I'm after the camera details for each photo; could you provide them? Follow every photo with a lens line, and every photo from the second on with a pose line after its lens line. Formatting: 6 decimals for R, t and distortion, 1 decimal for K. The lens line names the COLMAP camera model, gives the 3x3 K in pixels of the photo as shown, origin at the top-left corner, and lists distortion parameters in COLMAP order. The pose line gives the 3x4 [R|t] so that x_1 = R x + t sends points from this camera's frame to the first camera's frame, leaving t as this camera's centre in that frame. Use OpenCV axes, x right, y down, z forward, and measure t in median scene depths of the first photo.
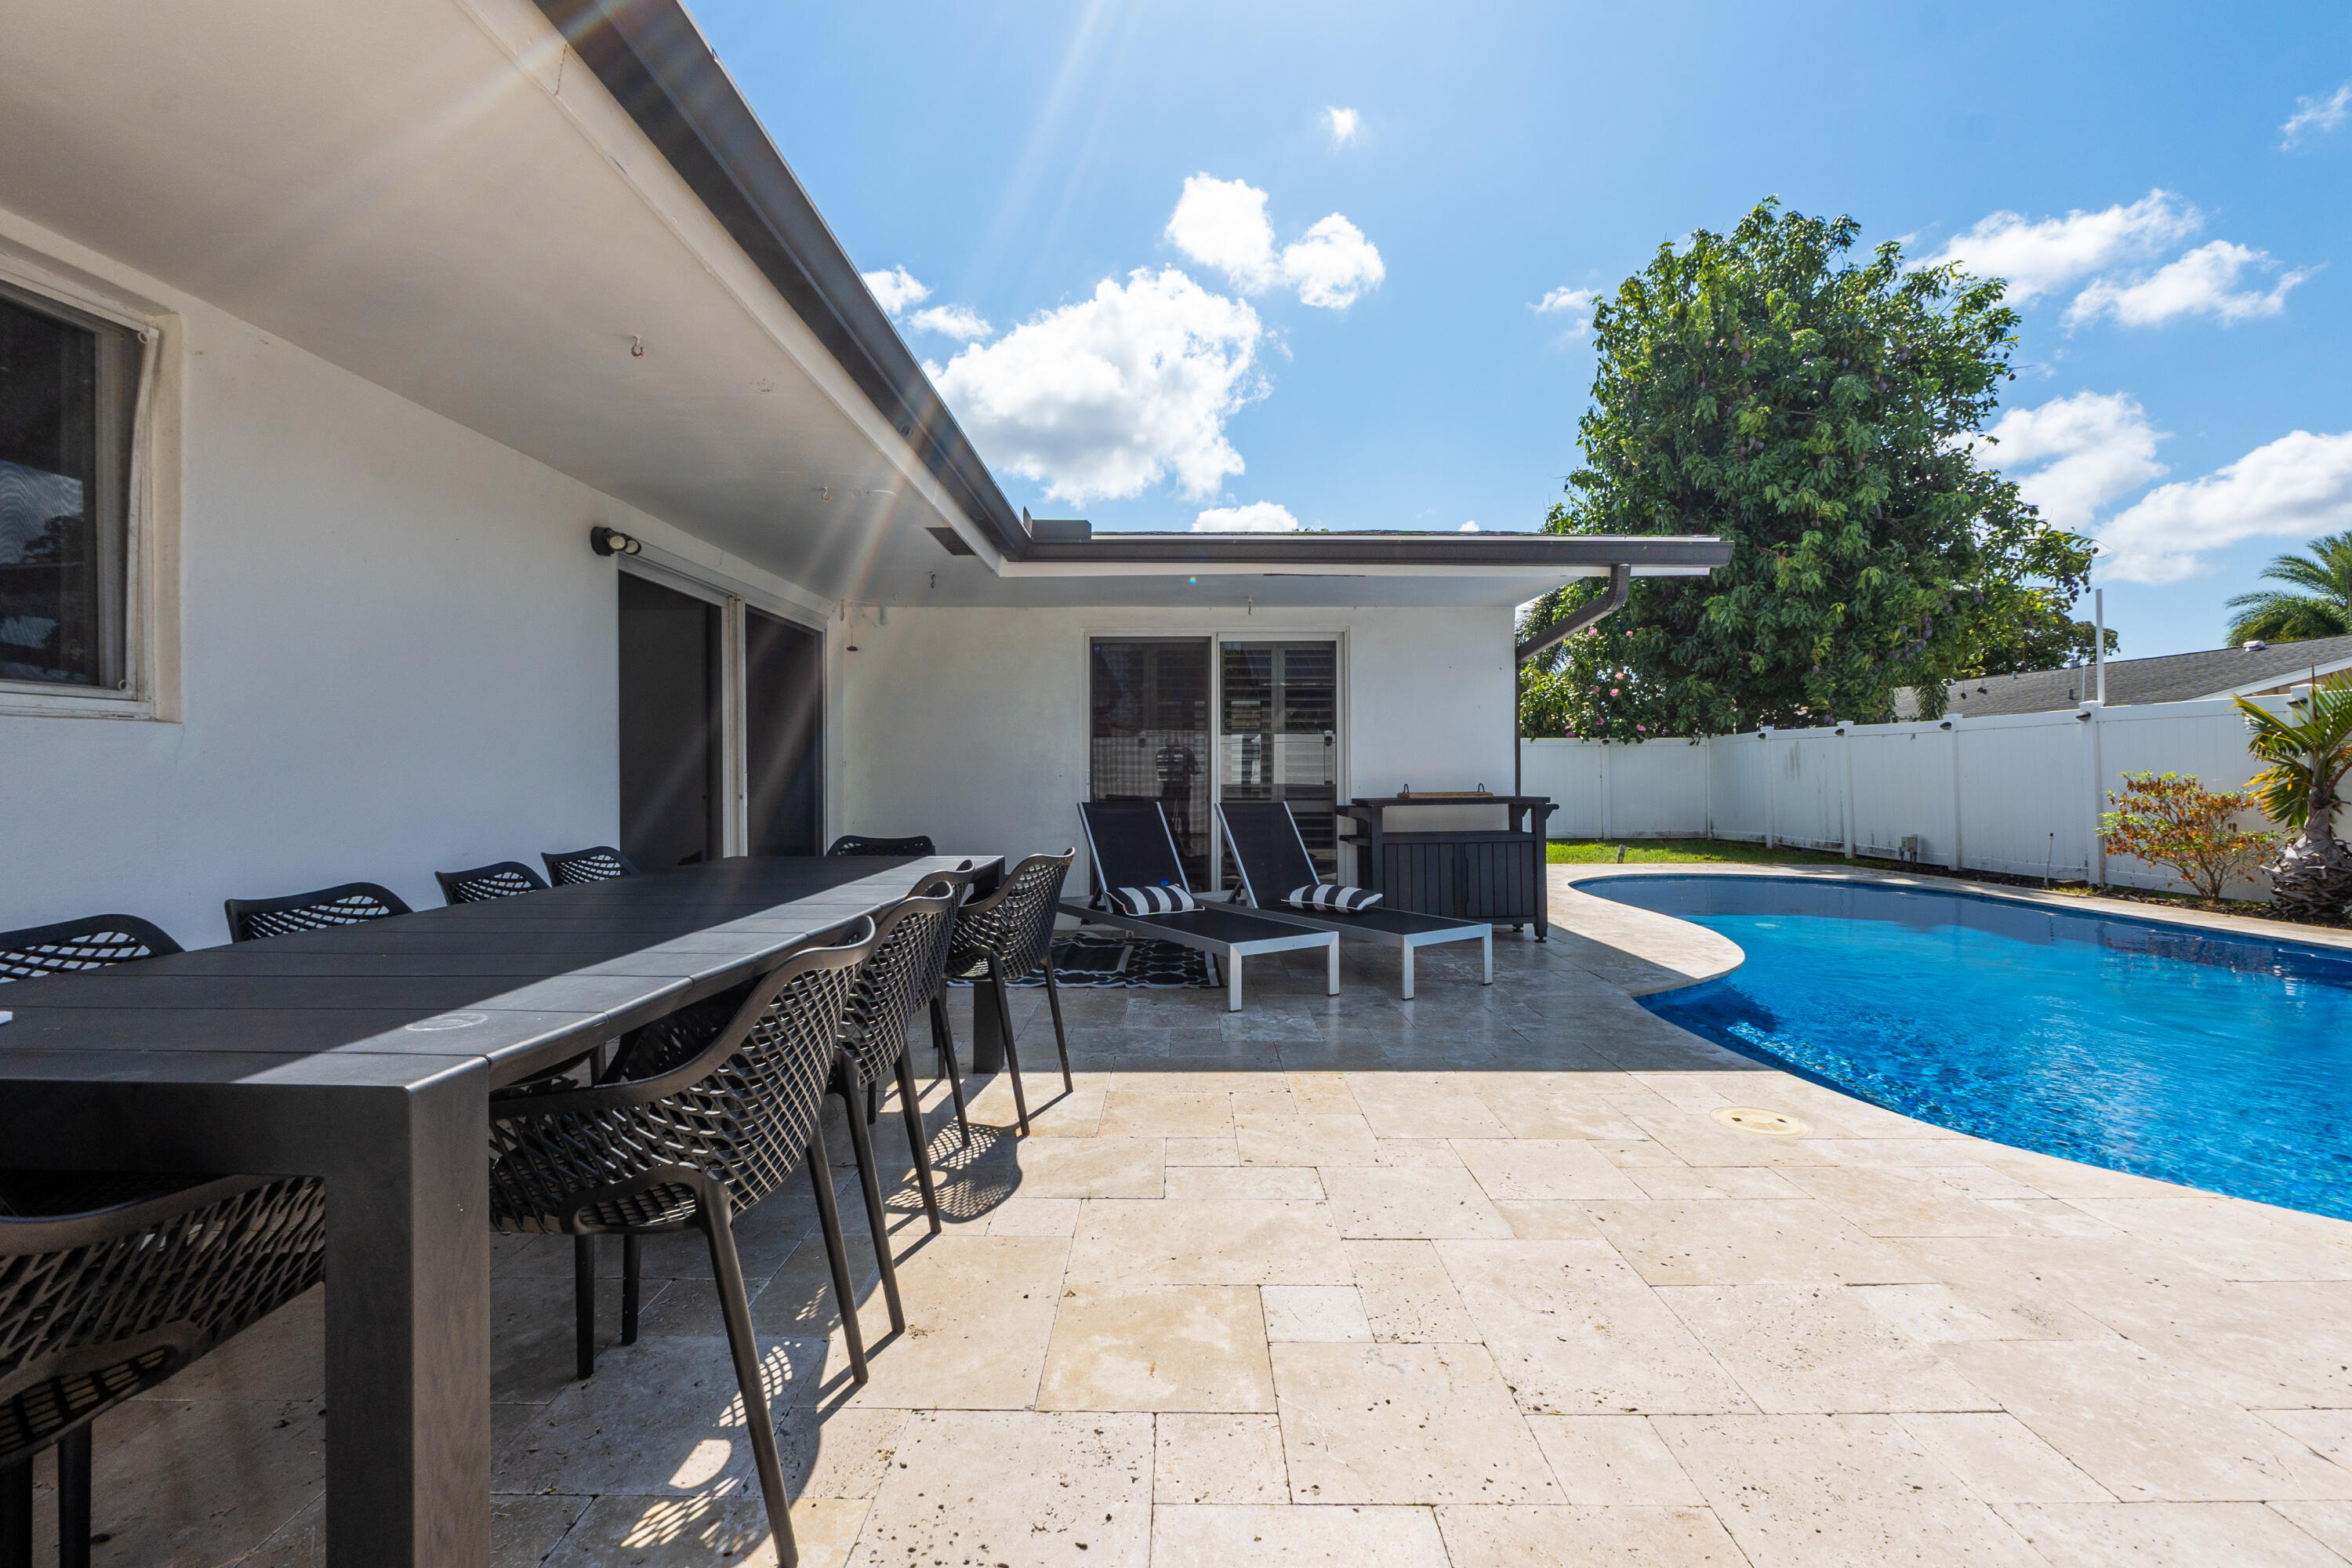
lens RADIAL K [[987.5, 0, 1181.3], [0, 987.5, 772.4], [0, 0, 1]] dist [-0.006357, -0.000219]
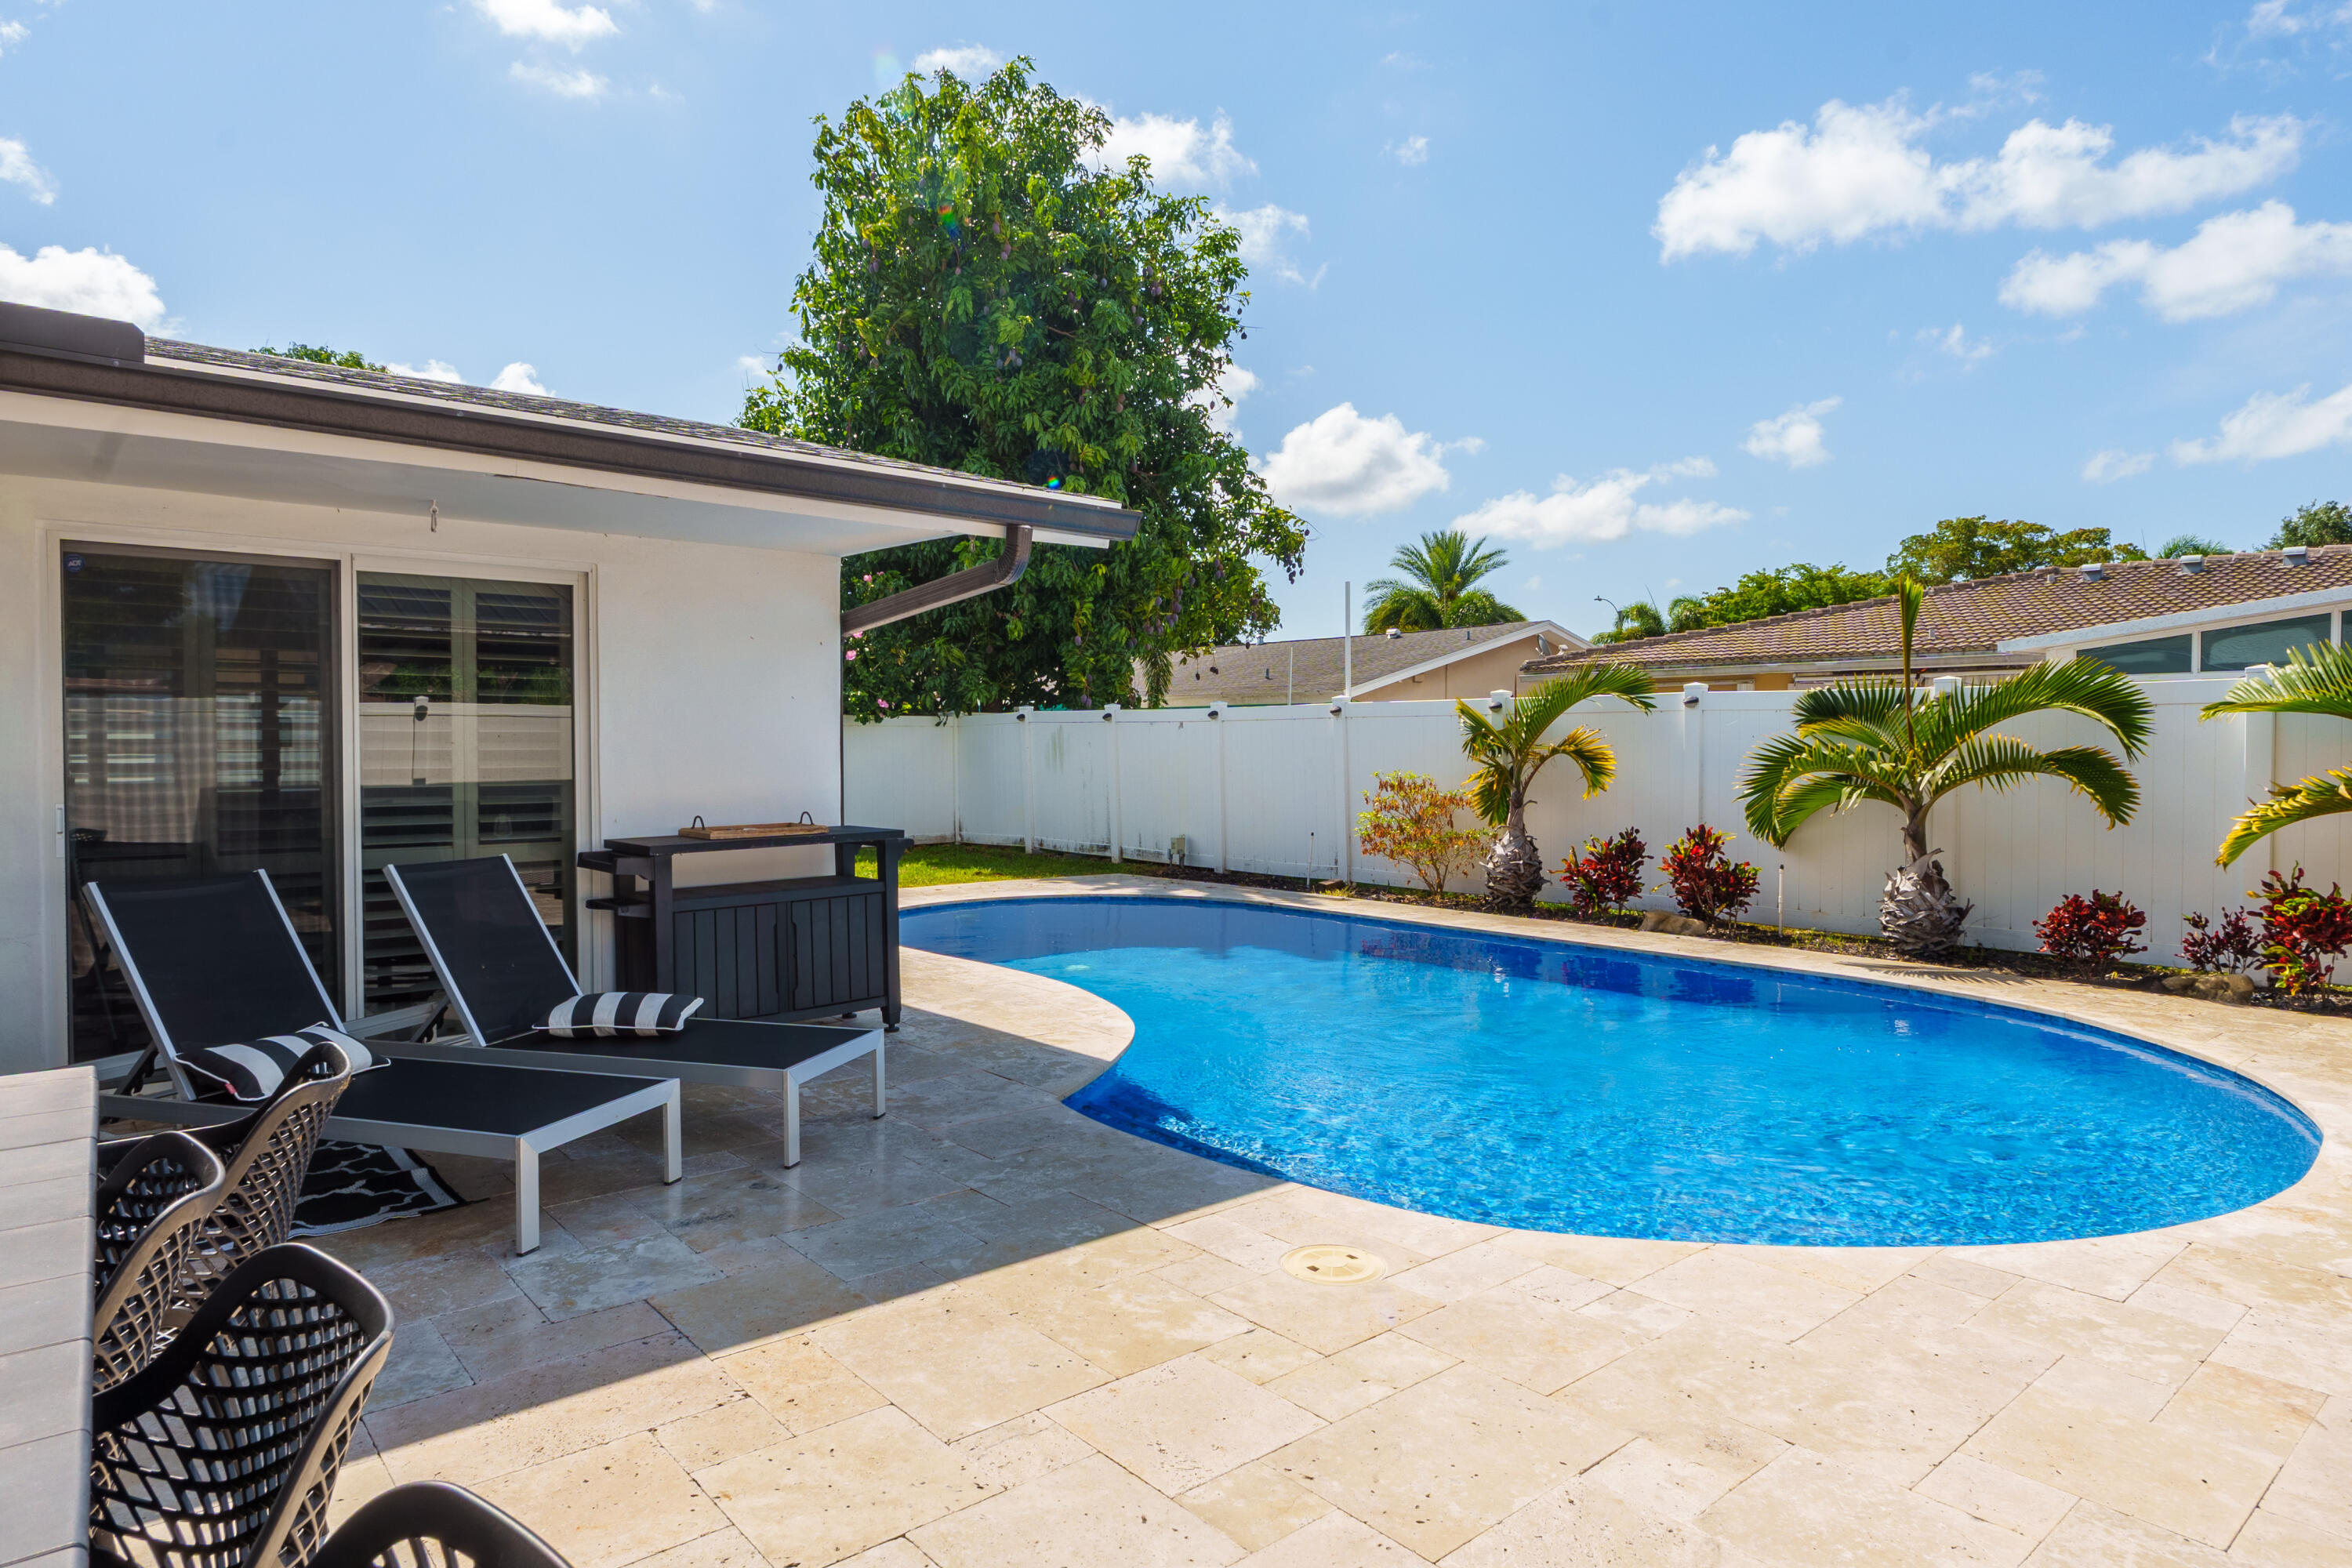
lens RADIAL K [[1363.6, 0, 1176.8], [0, 1363.6, 771.9], [0, 0, 1]] dist [0.002442, -0.001183]
pose [[0.761909, -0.011289, 0.647586, -0.052452], [-0.003209, 0.999770, 0.021204, -0.017095], [-0.647676, -0.018234, 0.761698, 0.048564]]
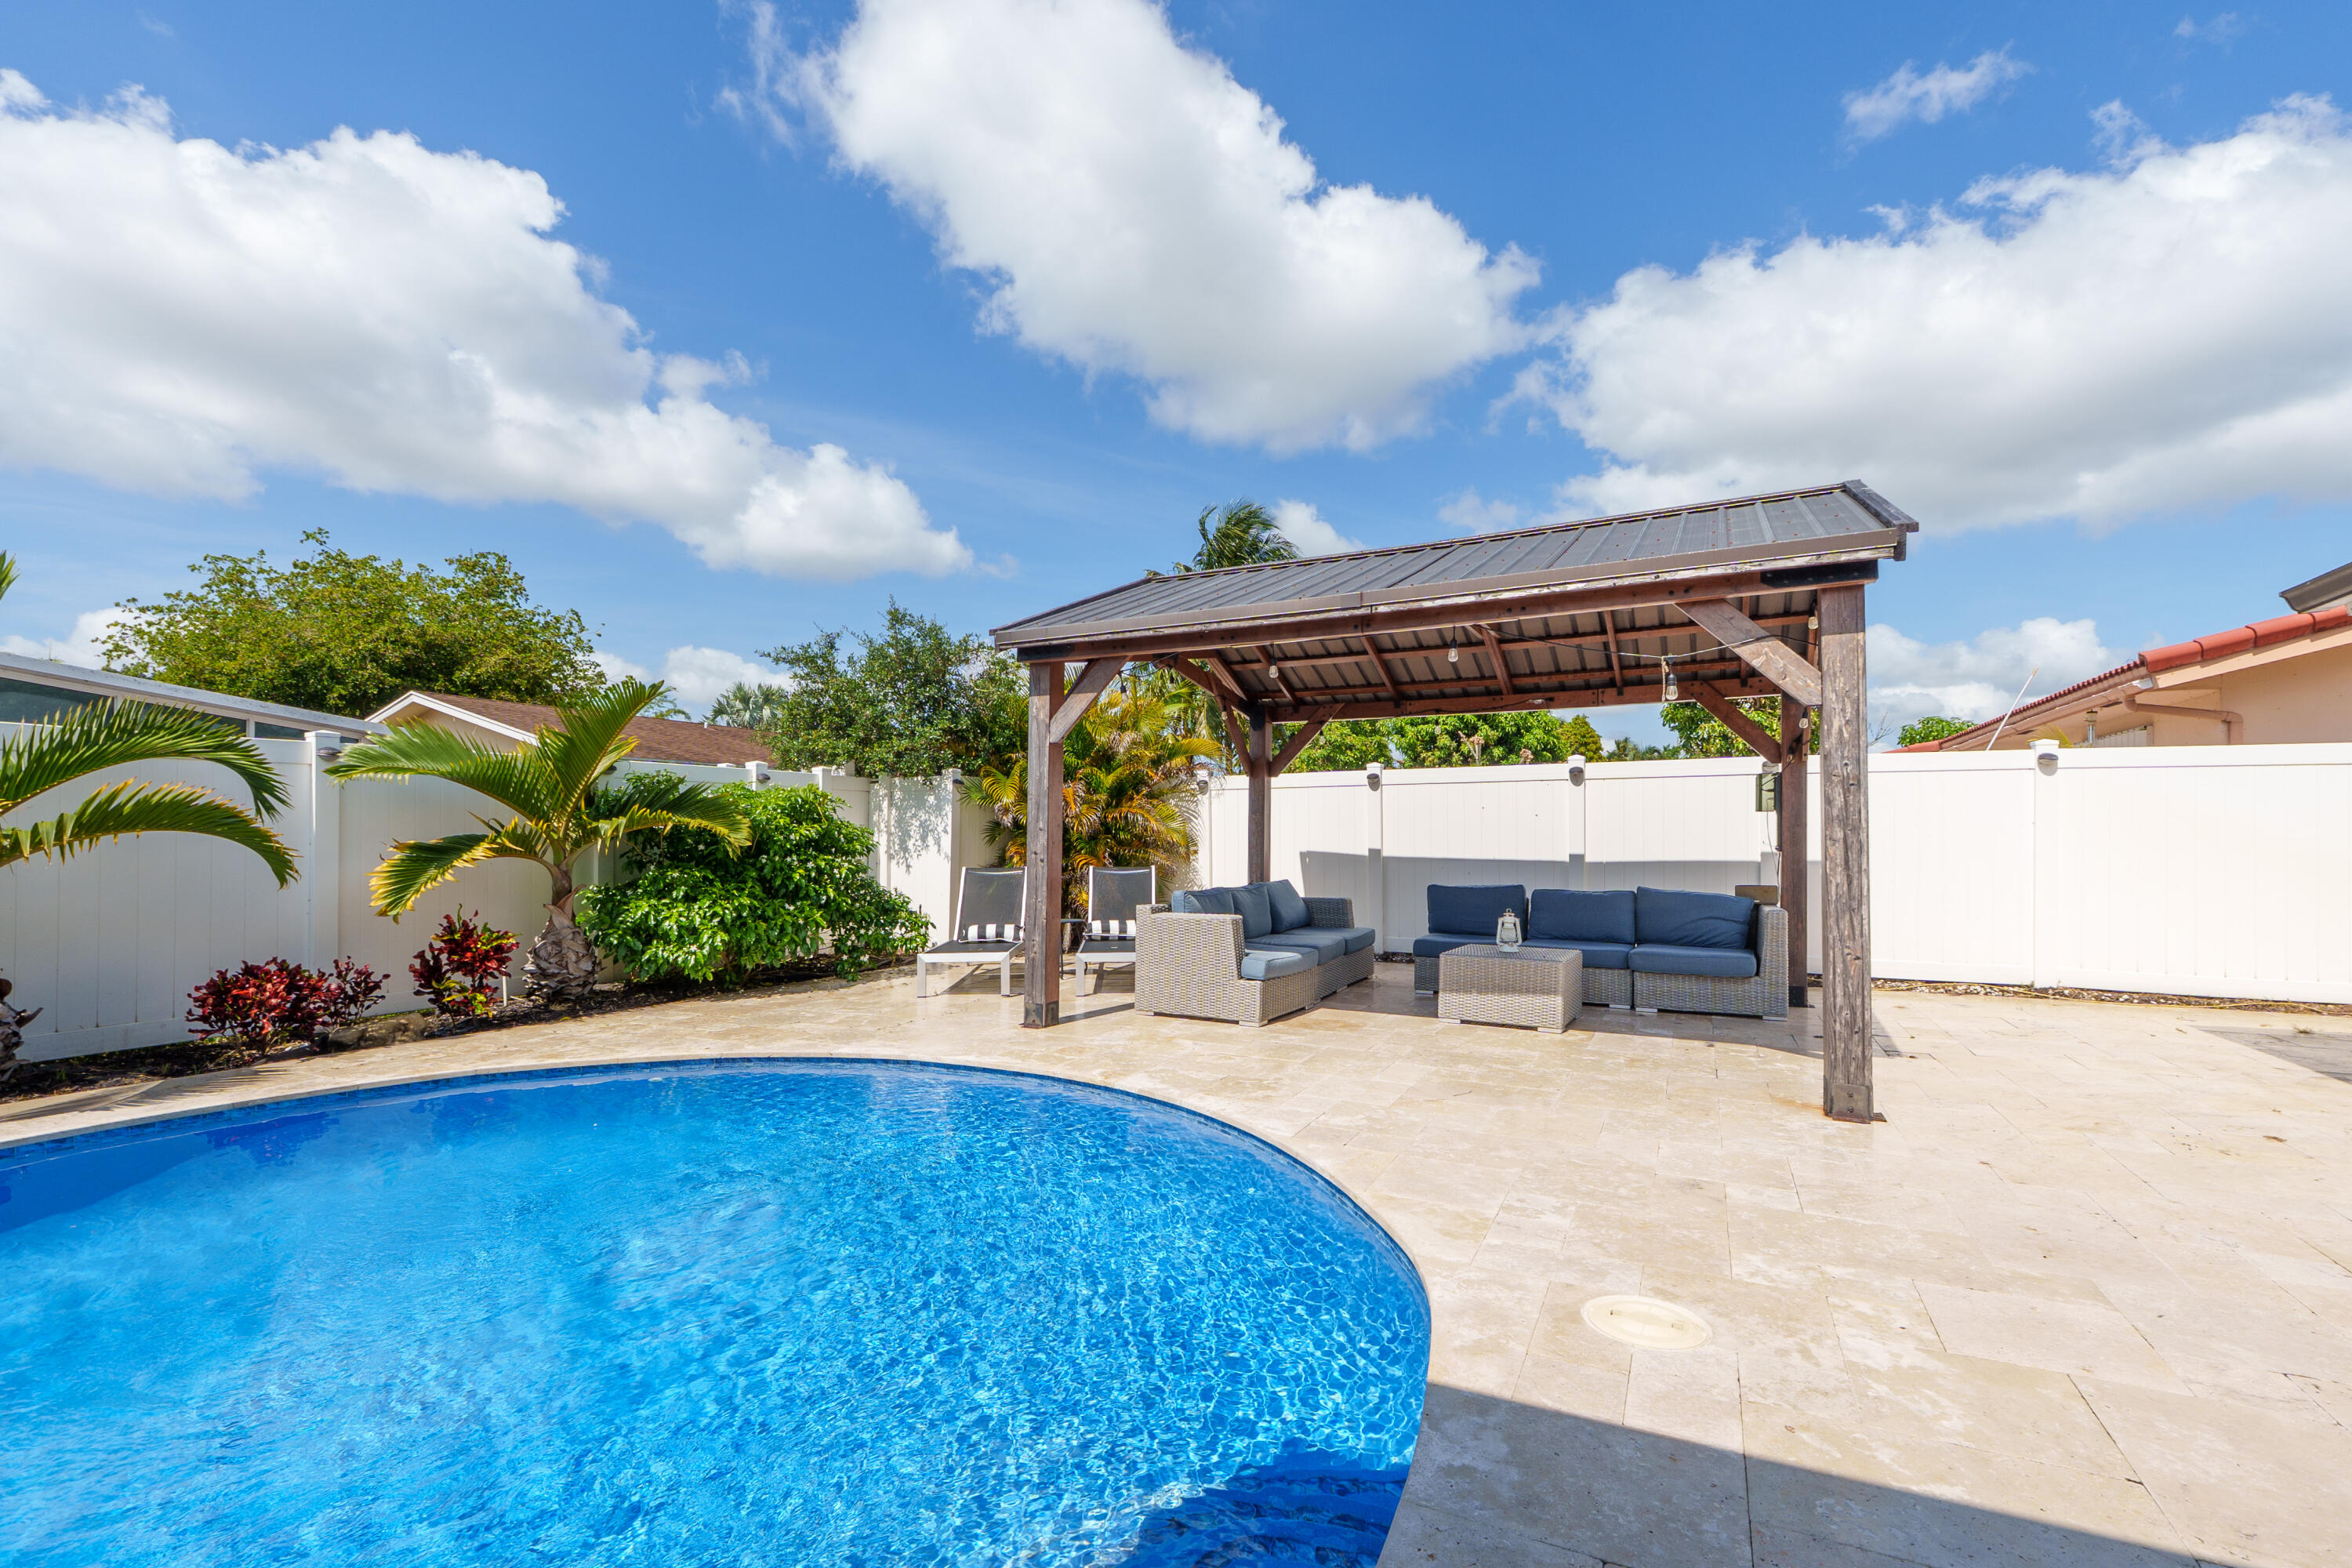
lens RADIAL K [[1009.8, 0, 1167.4], [0, 1009.8, 842.4], [0, 0, 1]] dist [-0.003417, -0.000328]
pose [[-0.882949, -0.002610, 0.469462, 0.118172], [0.000595, 0.999978, 0.006679, -0.004188], [-0.469469, 0.006177, -0.882927, 0.399841]]
